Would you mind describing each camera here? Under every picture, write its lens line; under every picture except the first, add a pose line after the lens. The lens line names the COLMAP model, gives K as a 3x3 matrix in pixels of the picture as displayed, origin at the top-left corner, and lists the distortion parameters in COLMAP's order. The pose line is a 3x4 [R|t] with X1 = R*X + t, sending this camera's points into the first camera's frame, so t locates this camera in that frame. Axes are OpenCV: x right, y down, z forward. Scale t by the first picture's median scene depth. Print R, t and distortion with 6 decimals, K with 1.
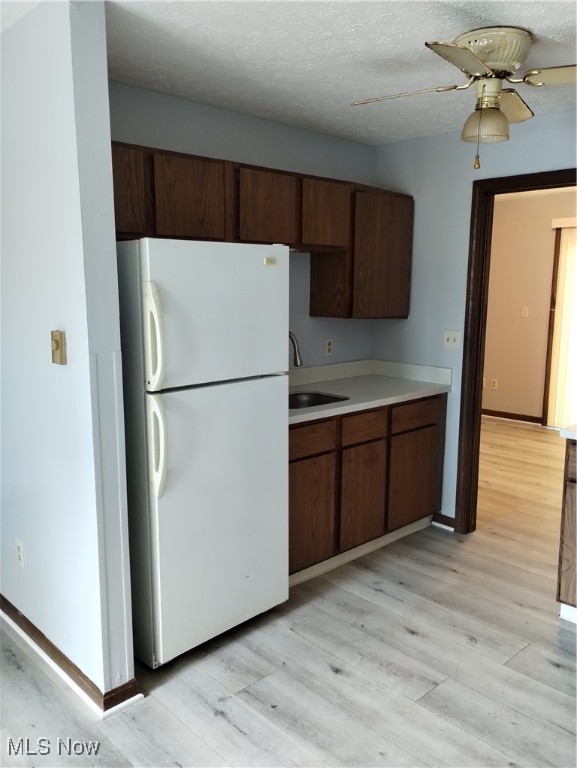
lens RADIAL K [[631.9, 0, 288.5], [0, 631.9, 384.0], [0, 0, 1]] dist [0.085419, -0.115321]
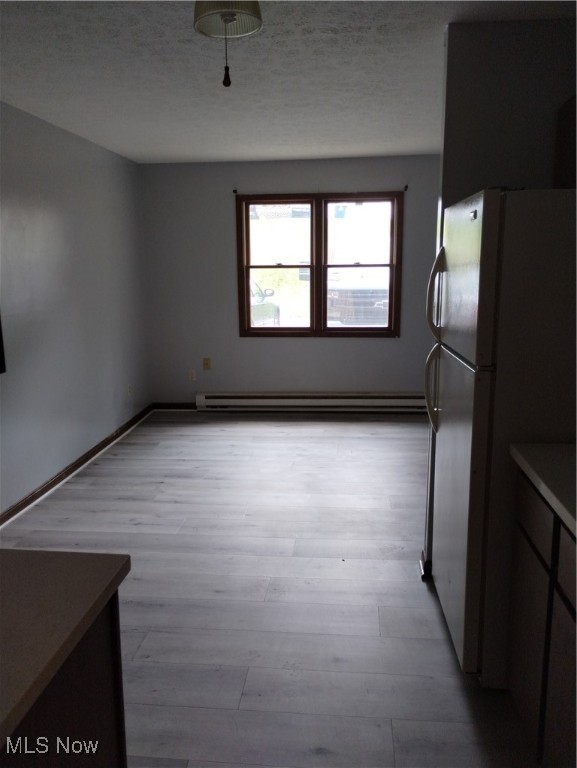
lens RADIAL K [[631.9, 0, 288.5], [0, 631.9, 384.0], [0, 0, 1]] dist [0.085419, -0.115321]
pose [[-0.760681, 0.138798, -0.634113, 0.676903], [-0.087494, 0.946035, 0.312031, -0.226260], [0.643203, 0.292837, -0.707486, 1.513099]]
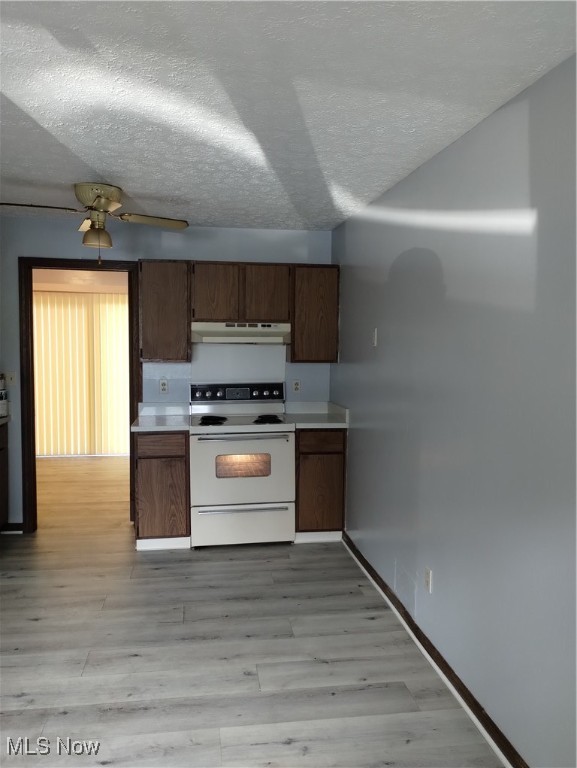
lens RADIAL K [[639.0, 0, 288.5], [0, 639.0, 384.0], [0, 0, 1]] dist [0.065321, -0.084713]
pose [[0.575245, -0.051632, 0.816350, -0.705926], [0.119143, 0.992651, -0.021171, 0.050143], [-0.809258, 0.109441, 0.577169, -0.265168]]
